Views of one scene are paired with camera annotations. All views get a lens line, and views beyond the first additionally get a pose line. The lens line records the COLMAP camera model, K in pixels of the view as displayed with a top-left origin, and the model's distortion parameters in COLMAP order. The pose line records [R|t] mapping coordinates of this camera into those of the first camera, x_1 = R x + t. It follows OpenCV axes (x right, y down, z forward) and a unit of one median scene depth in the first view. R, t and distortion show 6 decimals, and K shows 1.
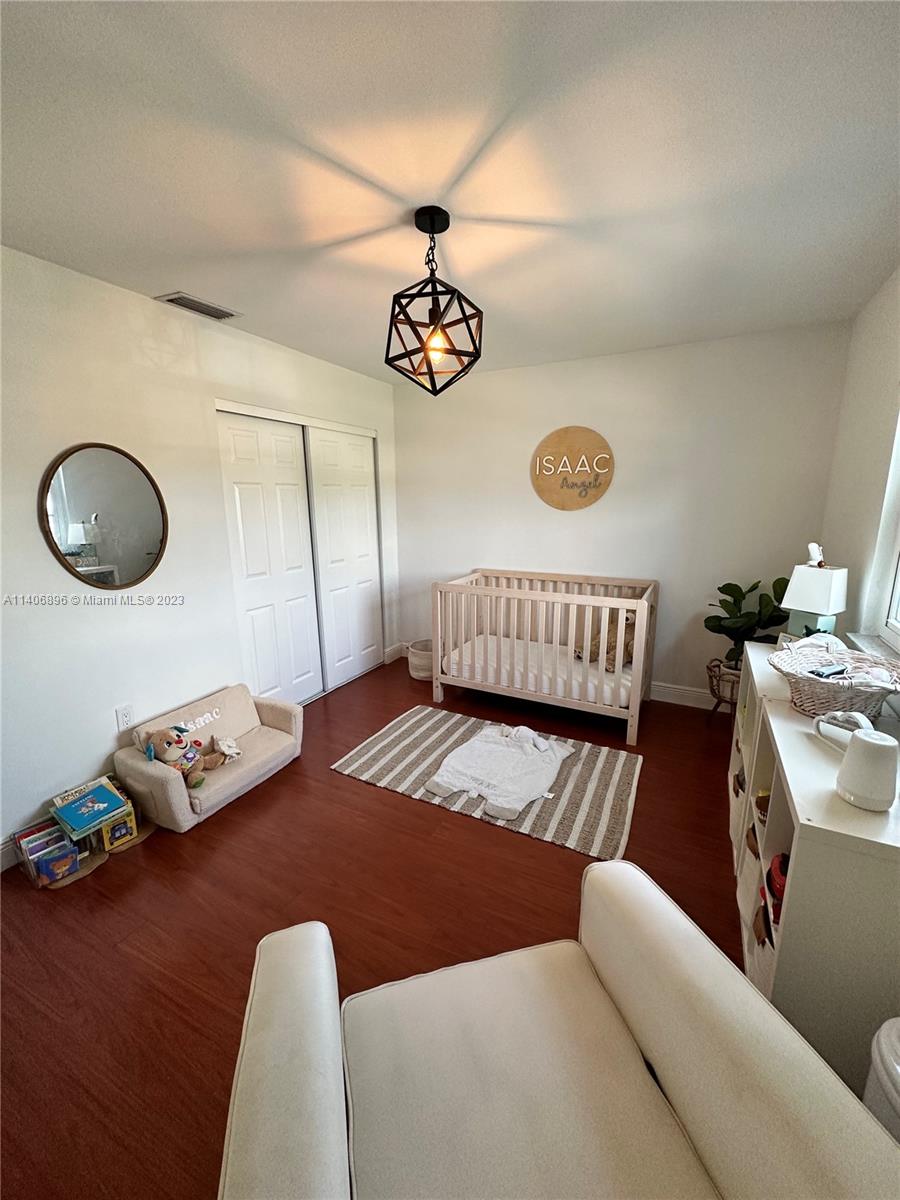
lens RADIAL K [[481.2, 0, 444.0], [0, 481.2, 600.7], [0, 0, 1]] dist [-0.000191, 0.000476]
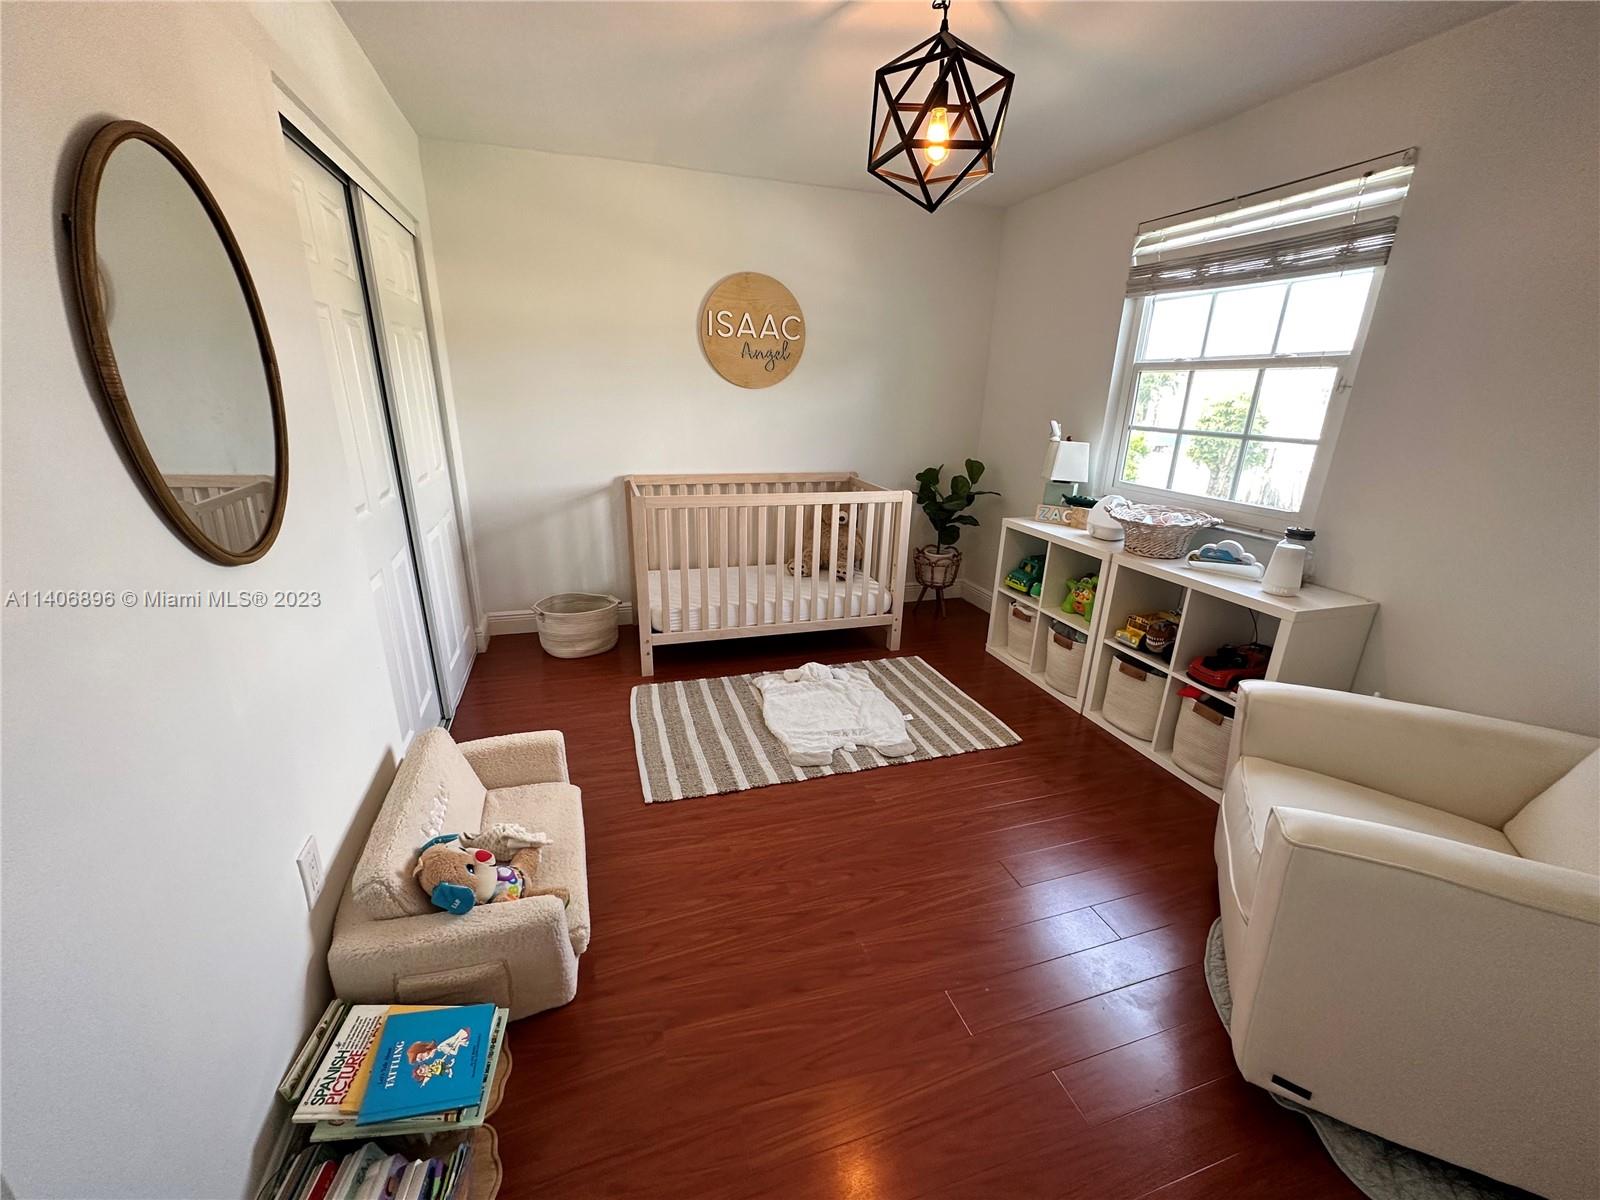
lens RADIAL K [[641.5, 0, 797.6], [0, 641.5, 607.1], [0, 0, 1]] dist [-0.000191, 0.000476]
pose [[0.696549, -0.211179, 0.685728, -0.562050], [0.120447, 0.976559, 0.178396, -0.024879], [-0.707327, -0.041667, 0.705657, 0.255141]]
